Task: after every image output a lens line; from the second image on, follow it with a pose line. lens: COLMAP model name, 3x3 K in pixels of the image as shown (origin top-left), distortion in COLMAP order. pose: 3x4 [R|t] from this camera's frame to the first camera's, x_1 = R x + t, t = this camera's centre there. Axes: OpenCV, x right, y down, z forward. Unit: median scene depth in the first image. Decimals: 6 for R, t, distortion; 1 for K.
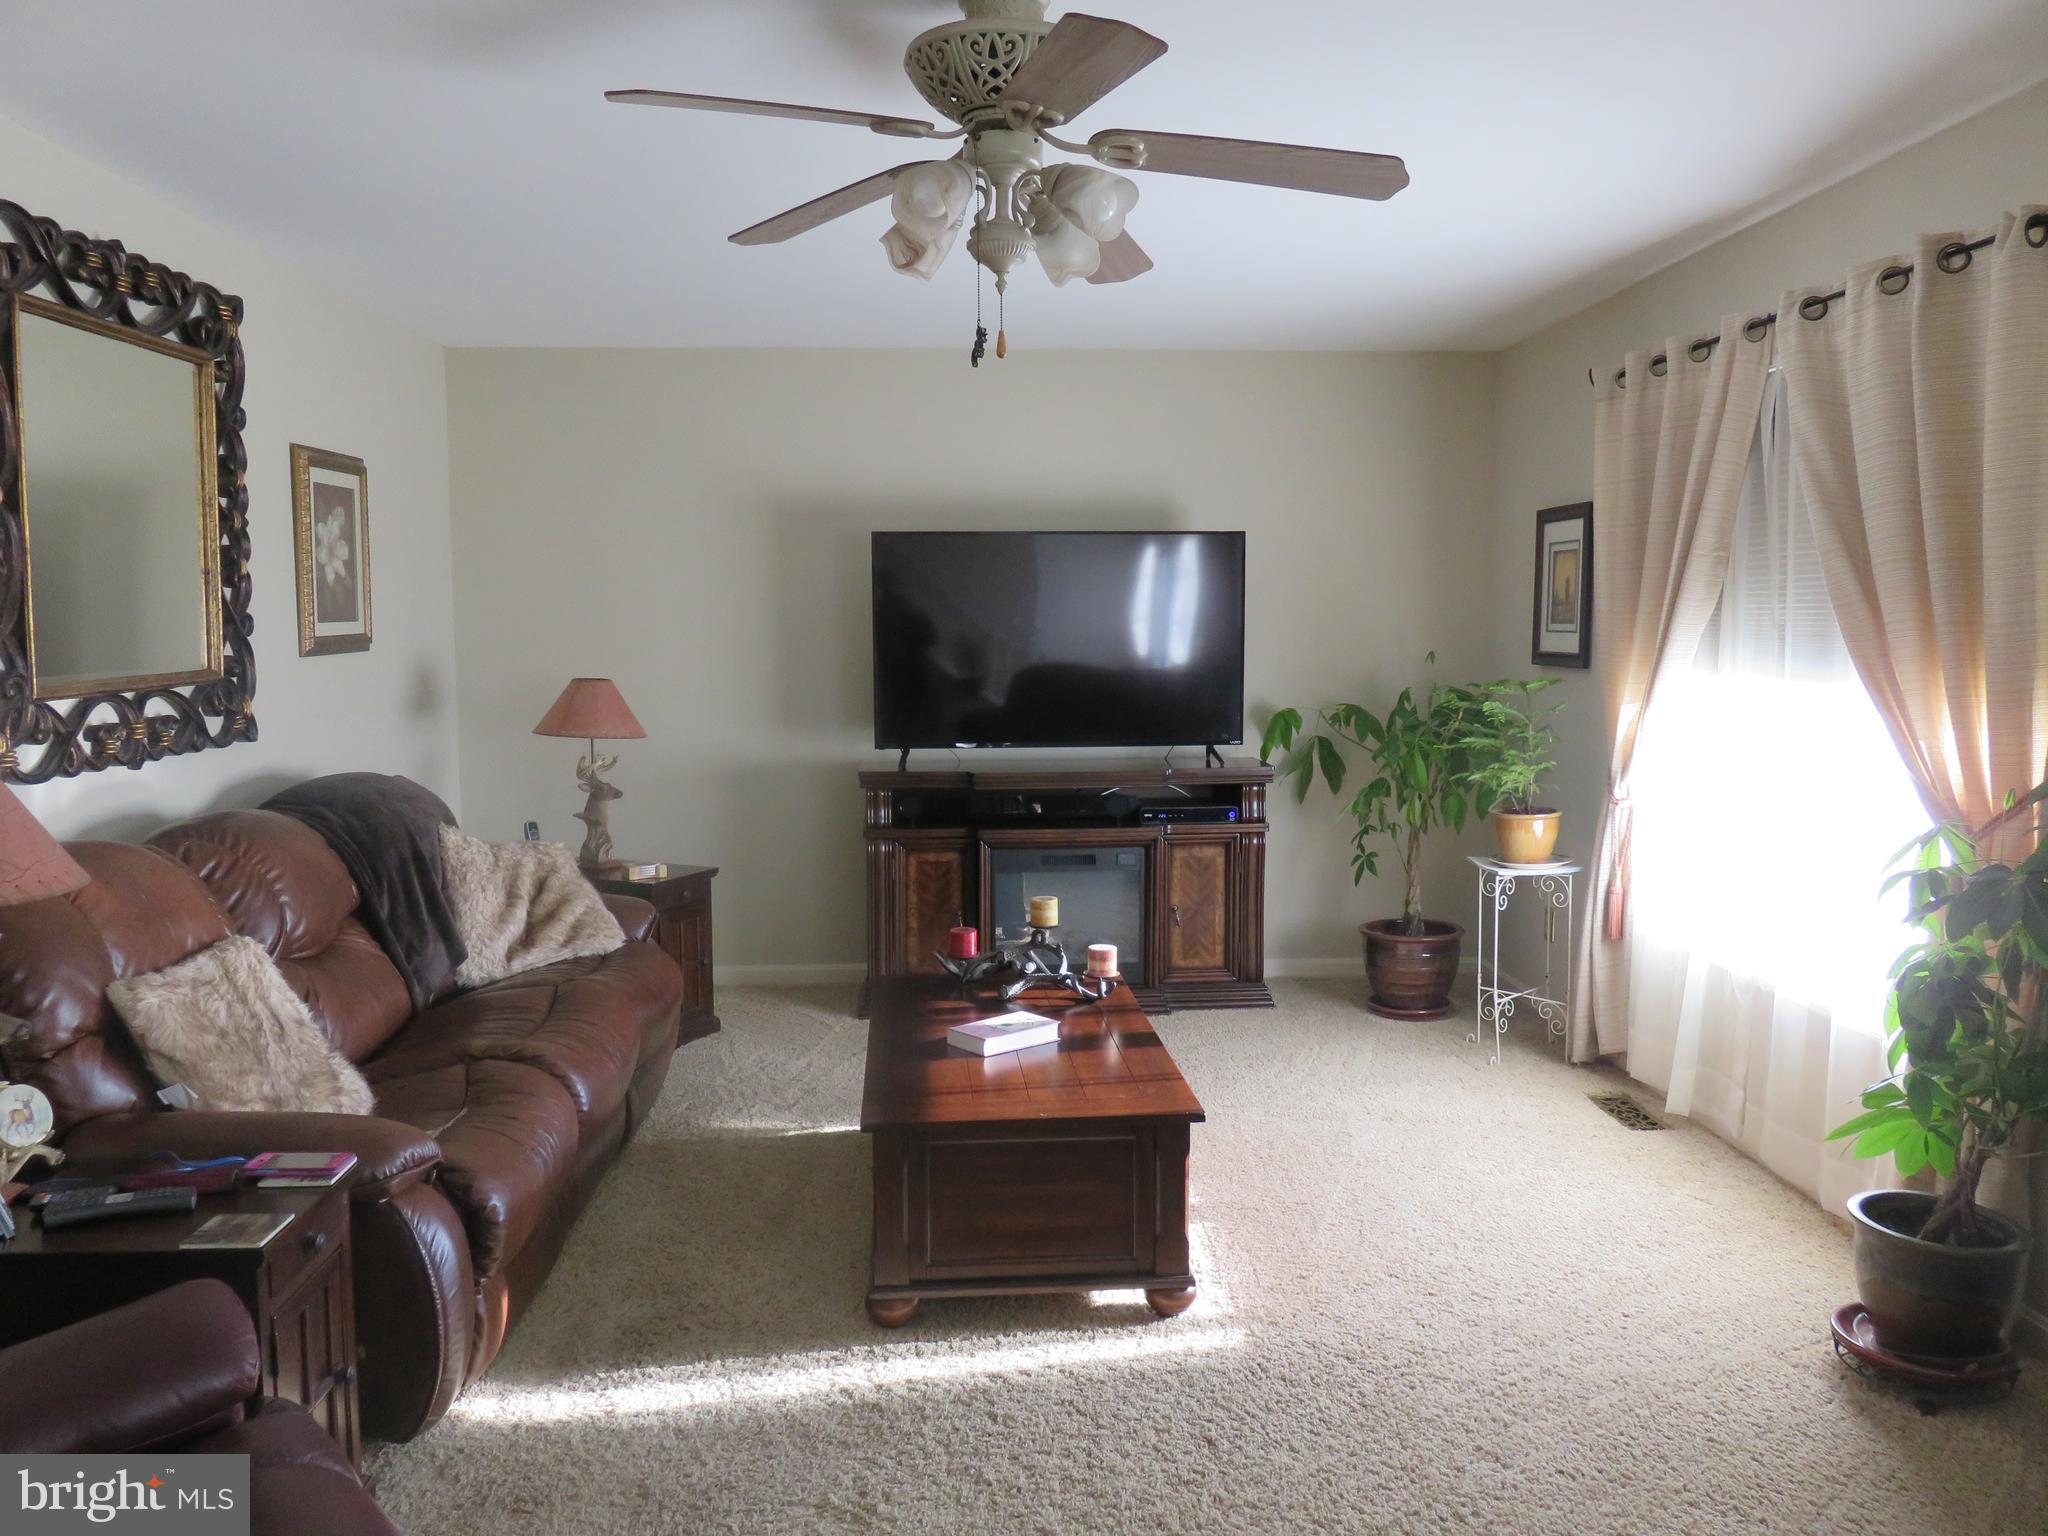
lens RADIAL K [[1534.1, 0, 1038.2], [0, 1534.1, 765.1], [0, 0, 1]] dist [-0.018226, 0.008108]
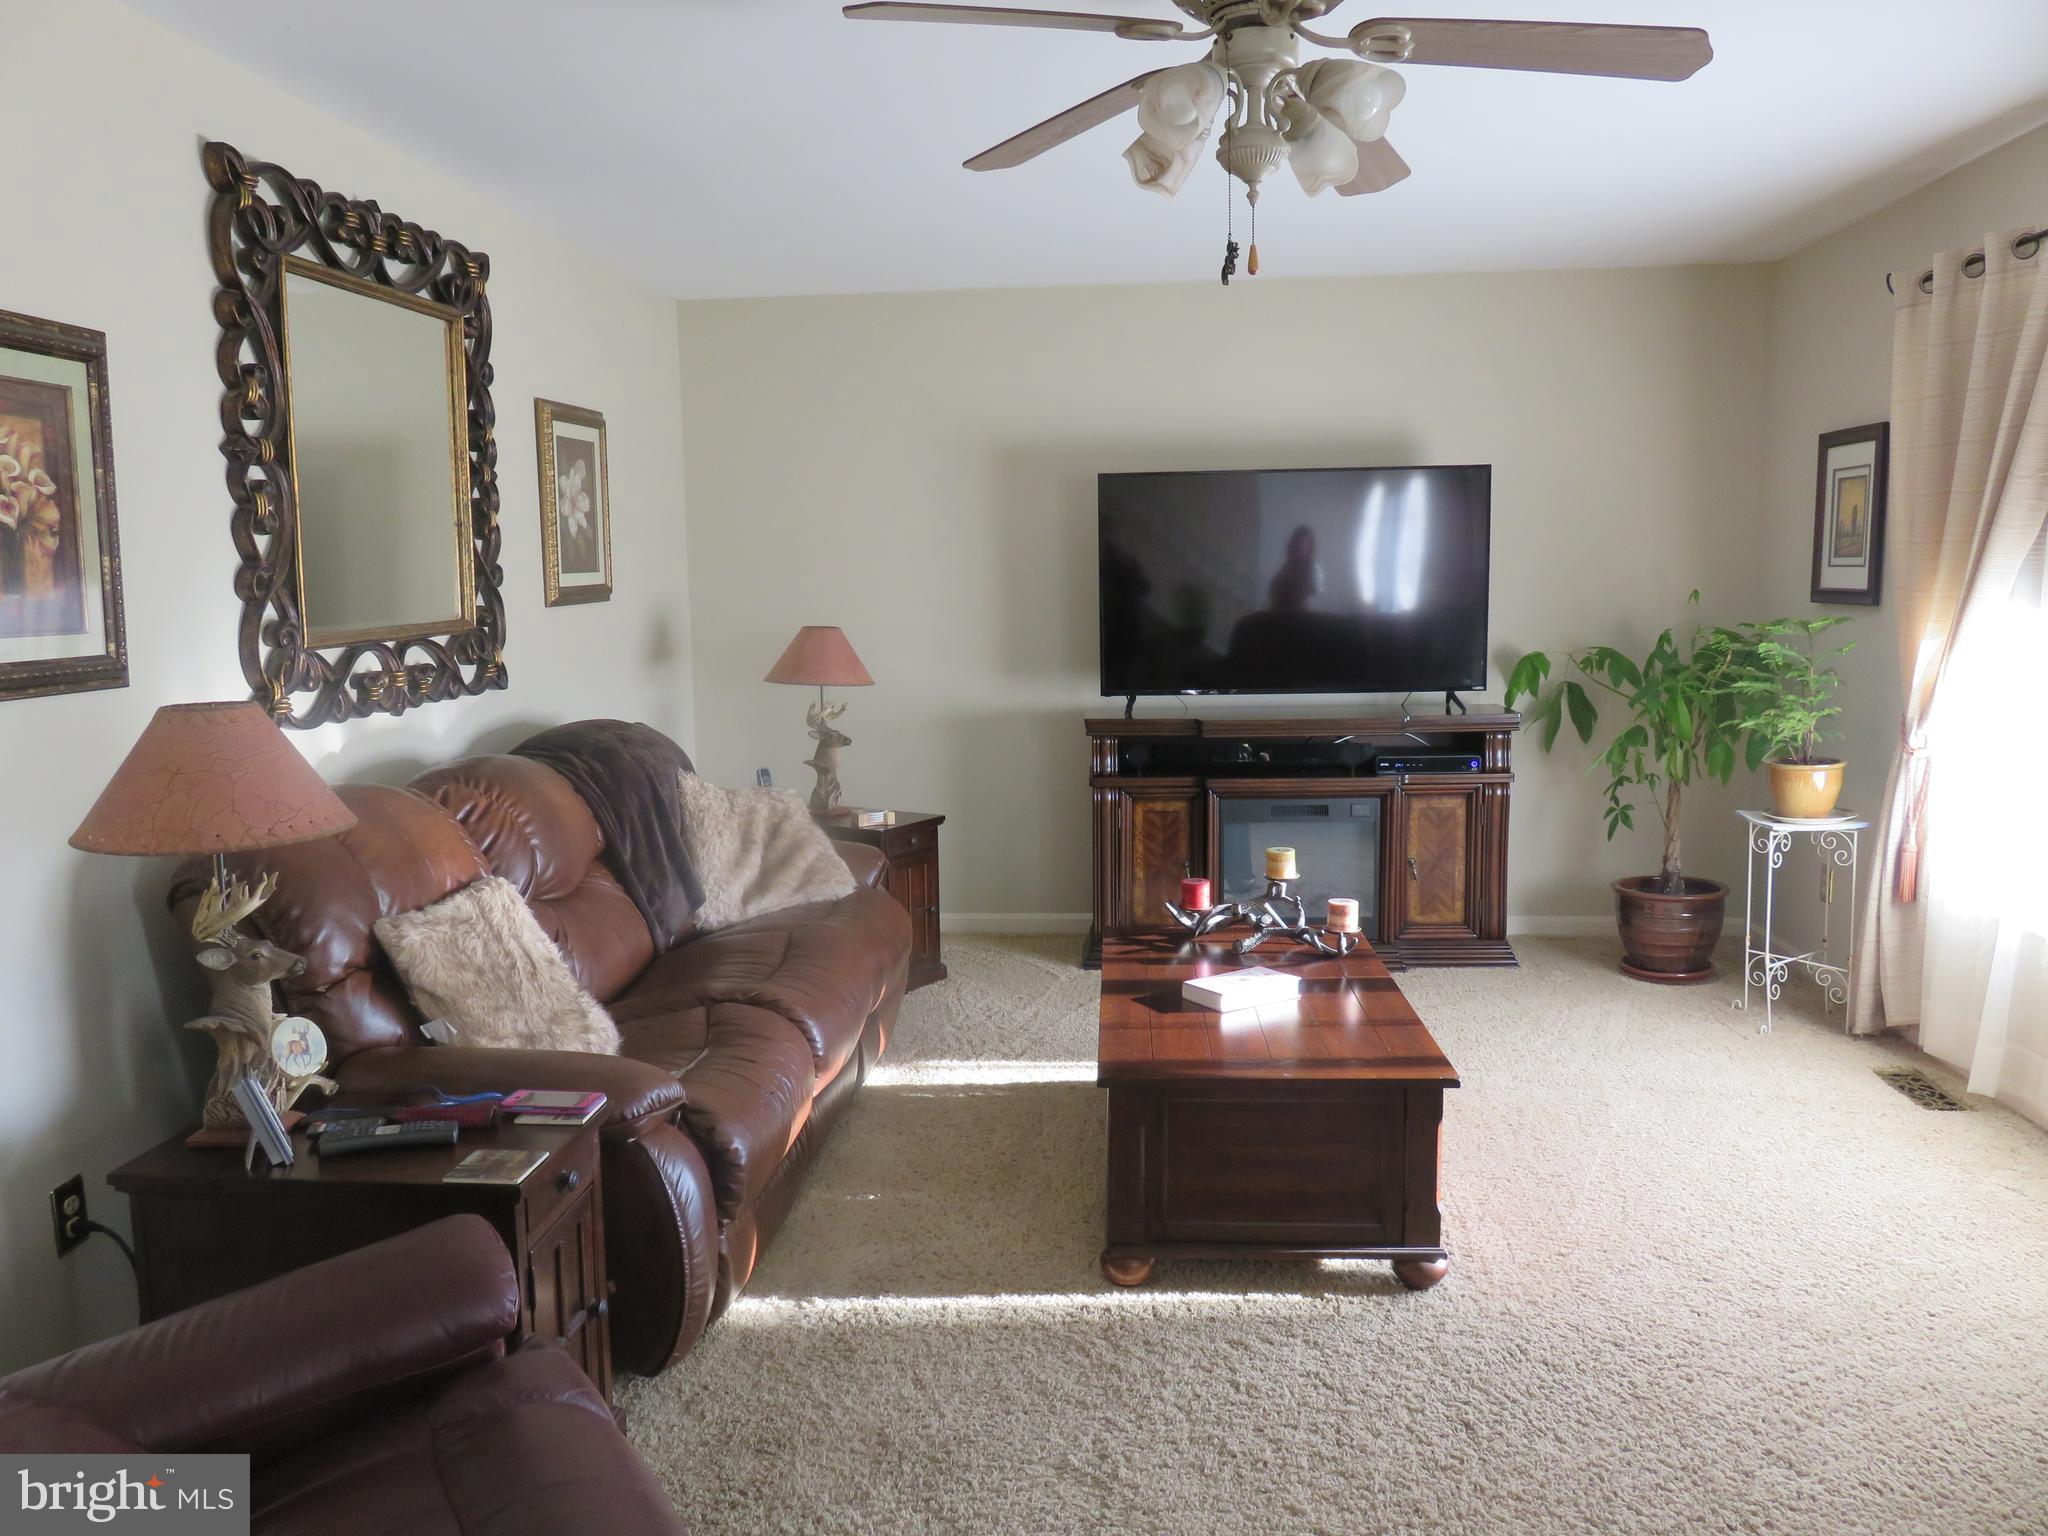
lens RADIAL K [[1534.1, 0, 1028.7], [0, 1534.1, 767.0], [0, 0, 1]] dist [-0.018226, 0.008108]
pose [[0.989670, 0.004543, -0.143293, -0.018385], [0.000318, 0.999426, 0.033882, 0.002893], [0.143365, -0.033577, 0.989100, 0.033101]]
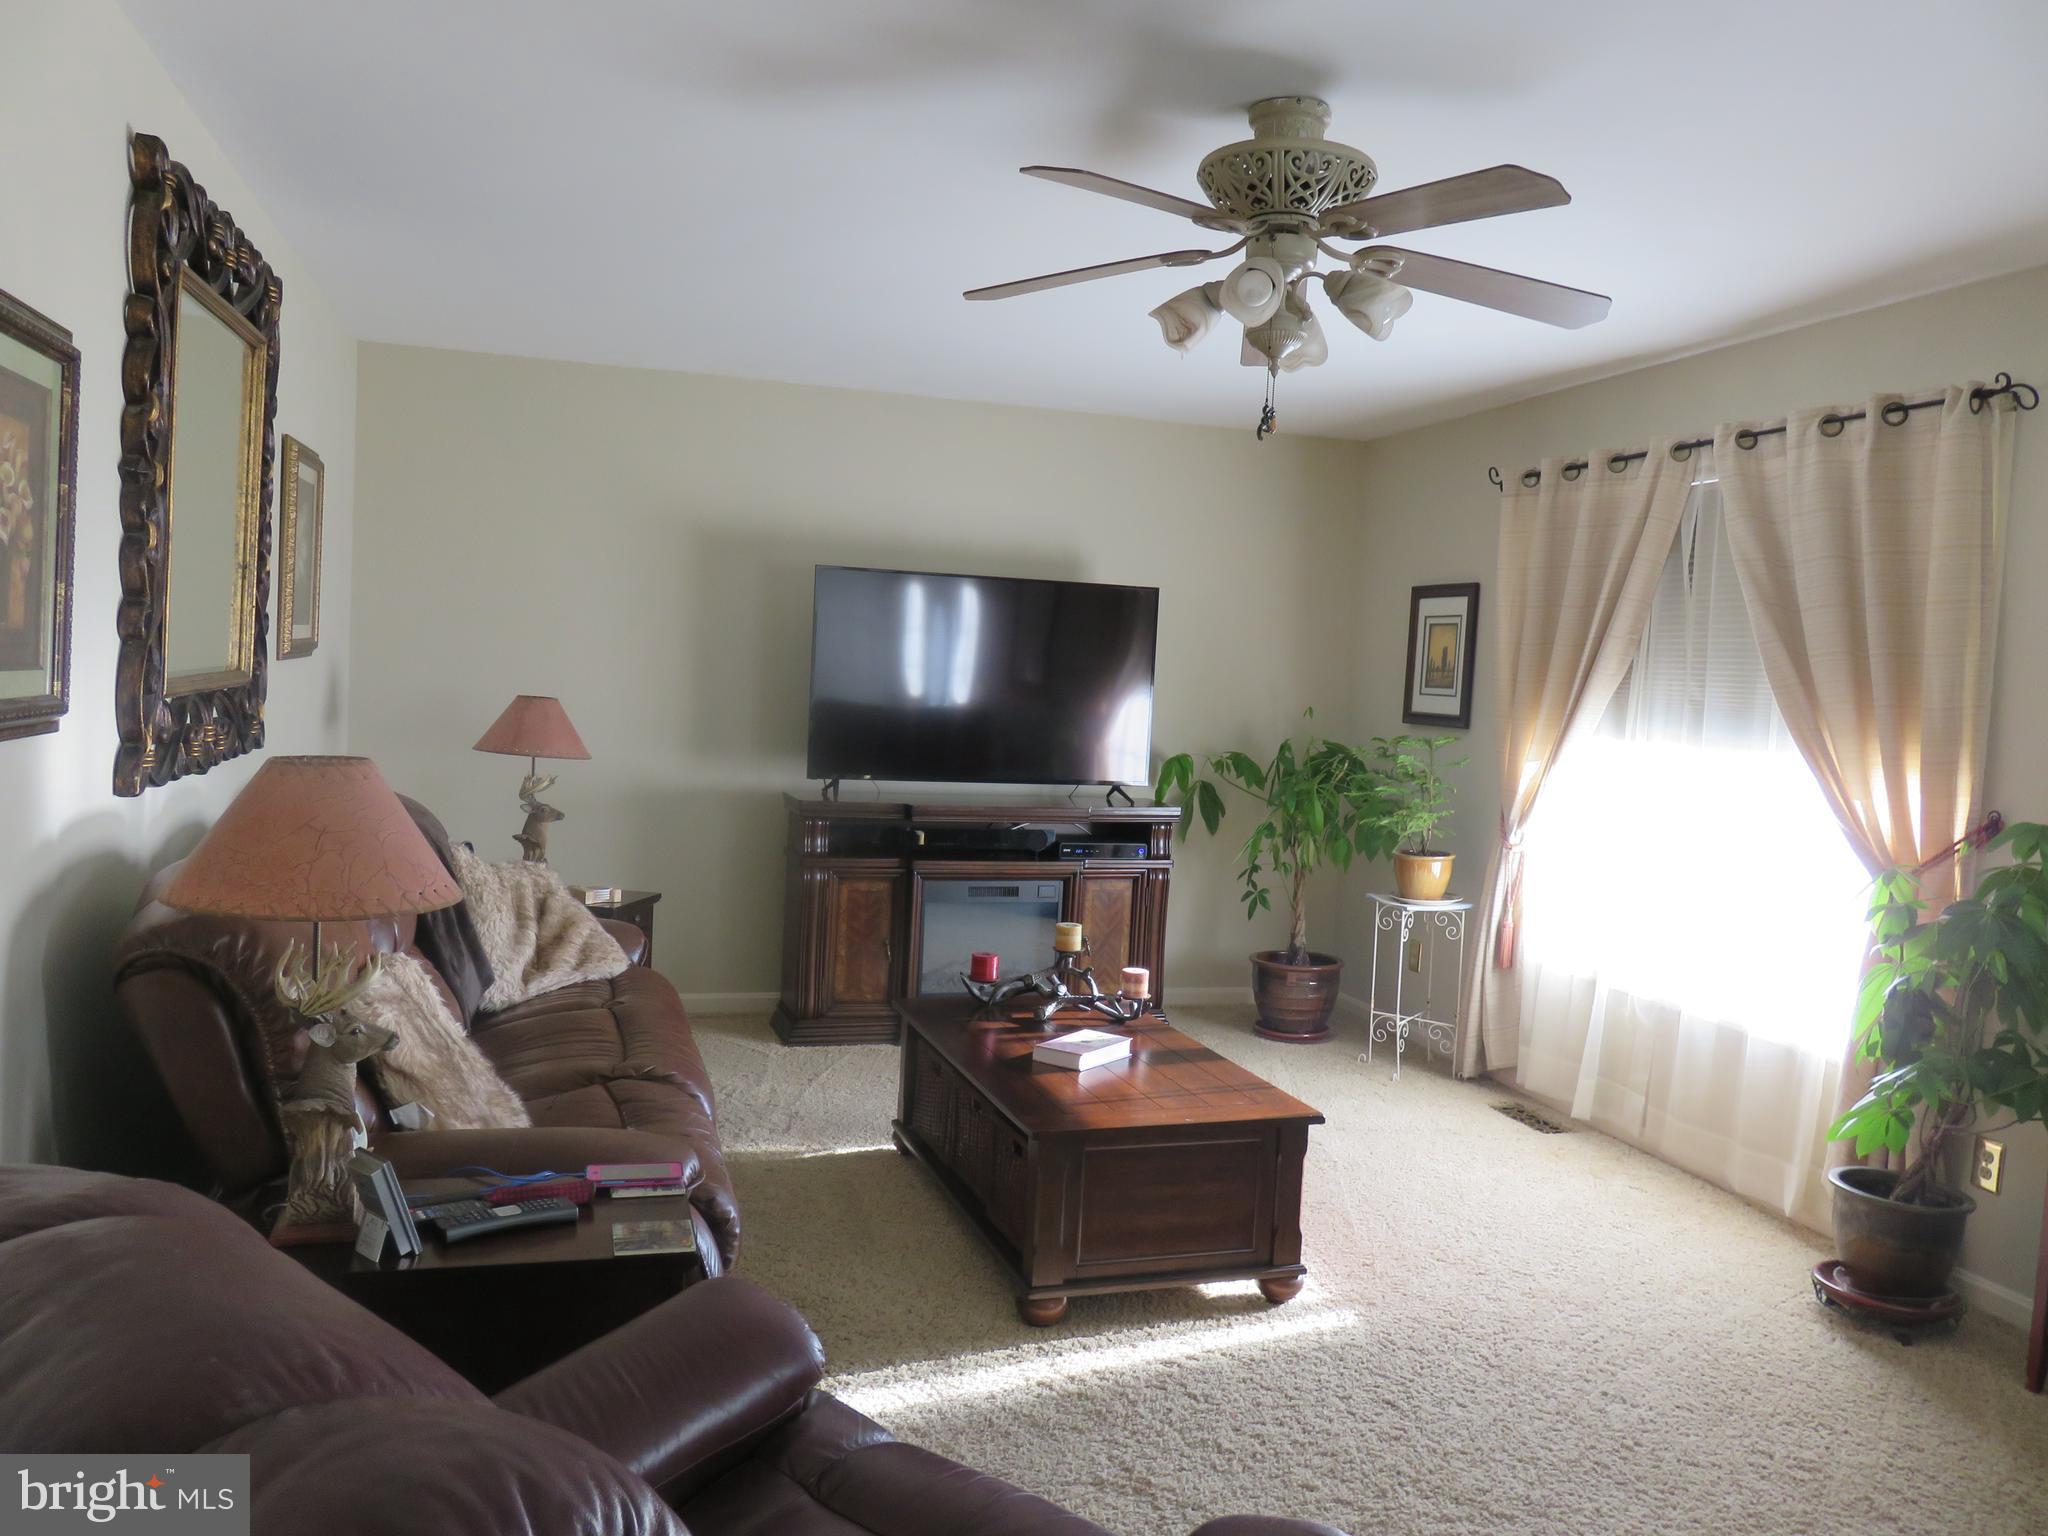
lens RADIAL K [[1534.1, 0, 1030.0], [0, 1534.1, 771.2], [0, 0, 1]] dist [-0.018226, 0.008108]
pose [[0.969216, 0.034866, 0.243733, -0.351231], [-0.029337, 0.999224, -0.026280, 0.011388], [-0.244460, 0.018320, 0.969486, -0.028527]]
